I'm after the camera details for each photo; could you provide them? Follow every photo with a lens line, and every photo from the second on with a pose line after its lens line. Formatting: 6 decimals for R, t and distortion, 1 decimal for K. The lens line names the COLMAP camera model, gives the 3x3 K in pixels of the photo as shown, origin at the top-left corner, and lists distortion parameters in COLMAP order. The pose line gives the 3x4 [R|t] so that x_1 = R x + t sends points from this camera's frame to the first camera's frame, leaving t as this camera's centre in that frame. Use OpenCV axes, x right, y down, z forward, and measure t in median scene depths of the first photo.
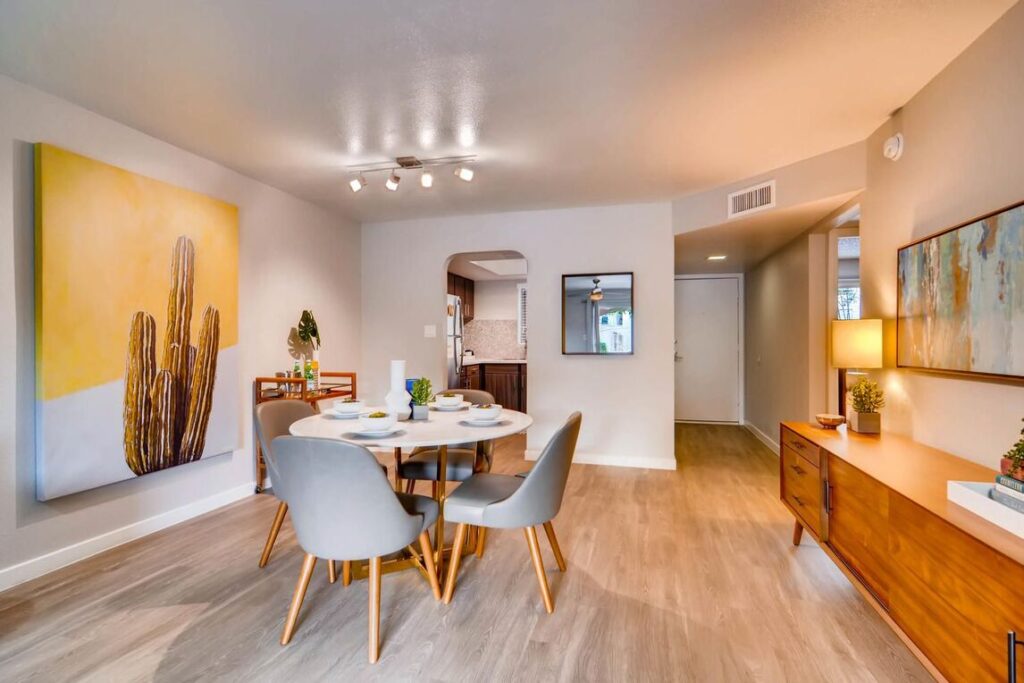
lens RADIAL K [[480.8, 0, 518.9], [0, 480.8, 344.1], [0, 0, 1]] dist [-0.005698, 0.000426]
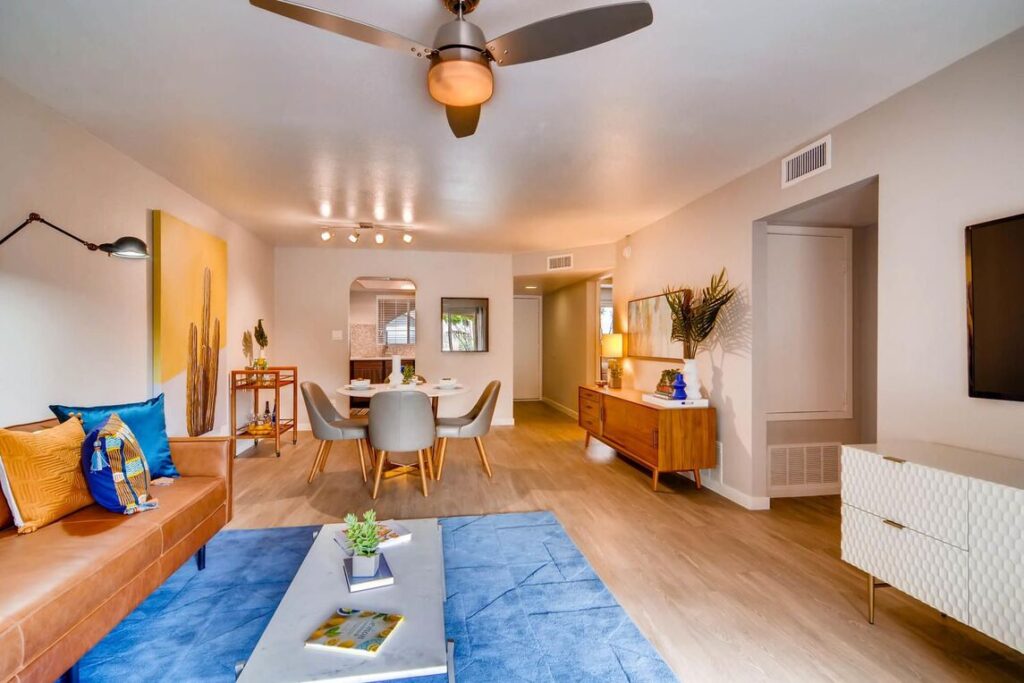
lens RADIAL K [[455.8, 0, 509.2], [0, 455.8, 343.0], [0, 0, 1]] dist [-0.000923, -0.000493]
pose [[0.917069, 0.001123, 0.398727, -0.420011], [-0.000579, 0.999999, -0.001484, -0.005717], [-0.398728, 0.001130, 0.917068, -0.540162]]
